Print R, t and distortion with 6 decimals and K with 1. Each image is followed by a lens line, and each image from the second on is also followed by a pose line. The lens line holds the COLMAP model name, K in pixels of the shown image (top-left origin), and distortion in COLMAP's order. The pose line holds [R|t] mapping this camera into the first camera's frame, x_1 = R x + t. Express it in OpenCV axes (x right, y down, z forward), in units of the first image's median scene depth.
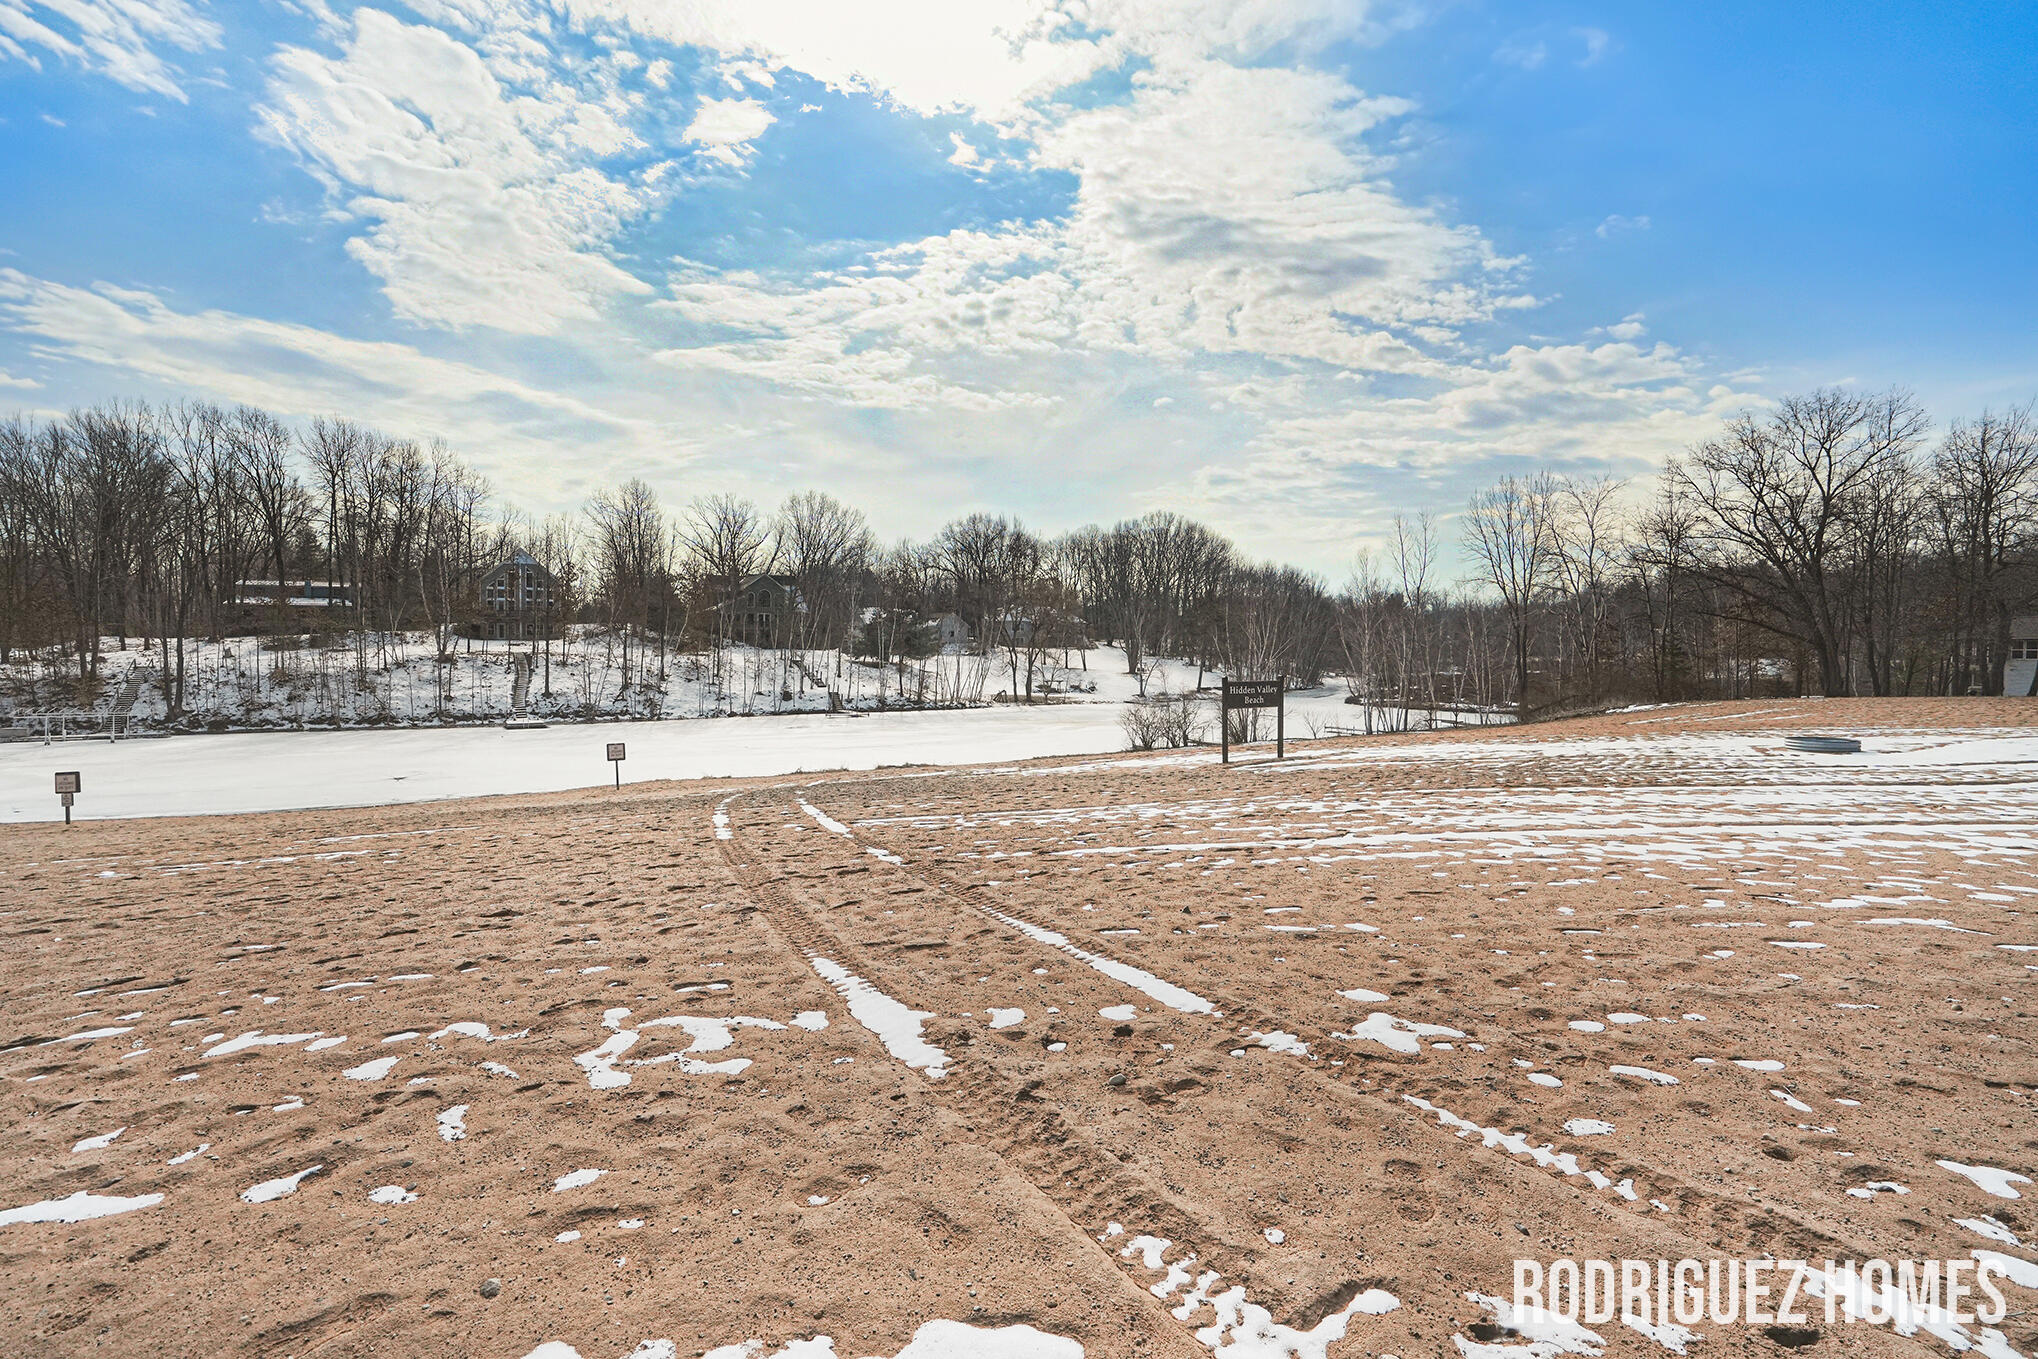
lens RADIAL K [[922.1, 0, 1017.9], [0, 922.1, 680.3], [0, 0, 1]] dist [0.000806, 0.000431]
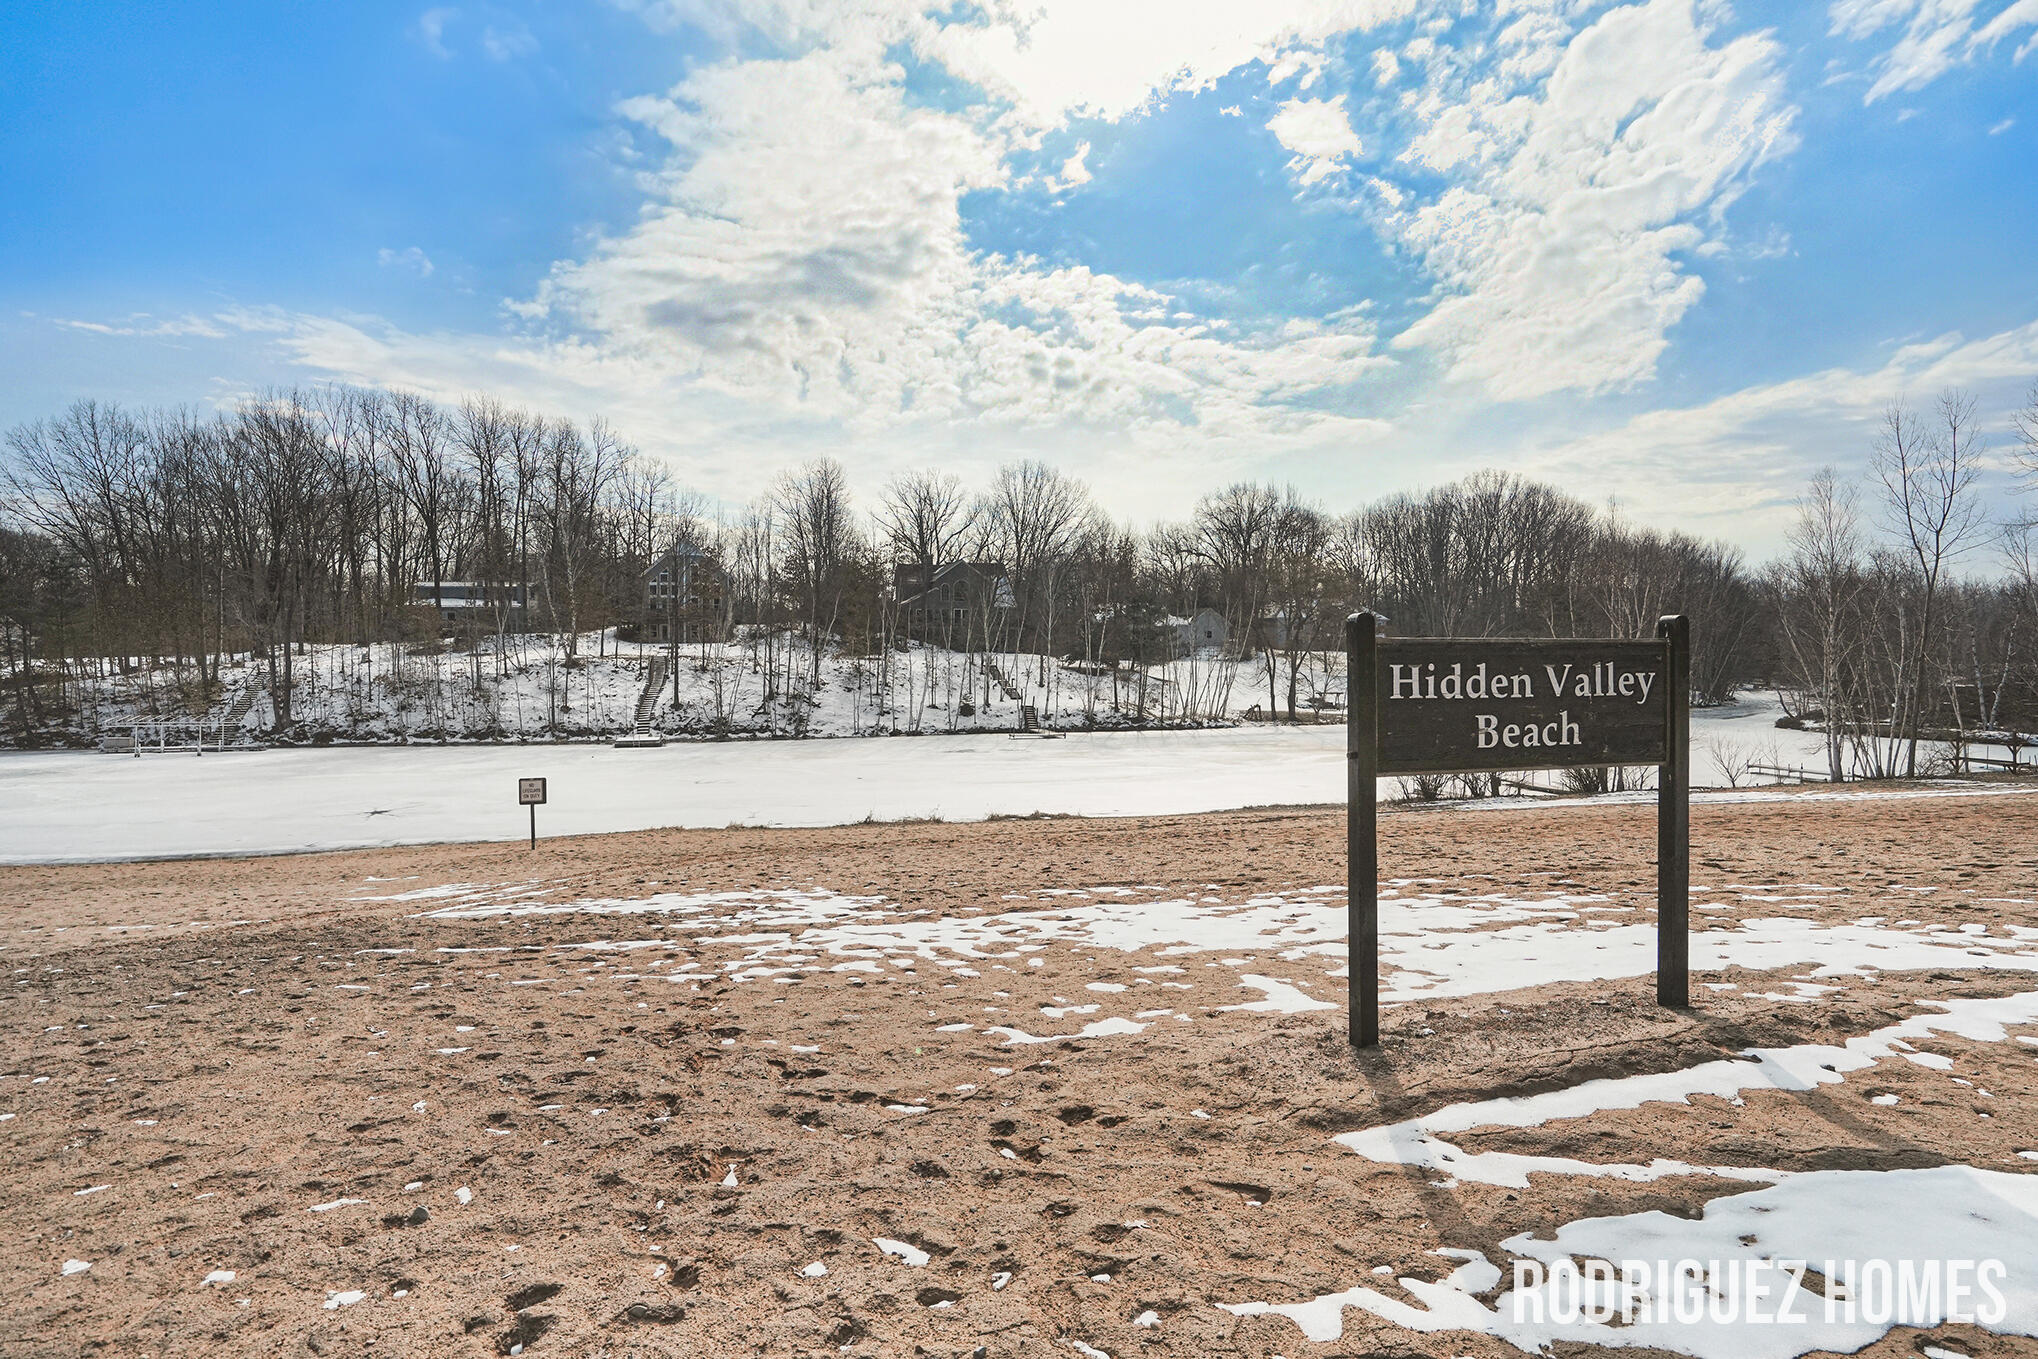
lens RADIAL K [[1065.2, 0, 1020.4], [0, 1065.2, 673.4], [0, 0, 1]] dist [-0.002689, 0.001129]
pose [[0.963973, -0.001282, -0.265998, 0.040901], [-0.003781, 0.999821, -0.018523, 0.002572], [0.265974, 0.018862, 0.963796, 0.145857]]
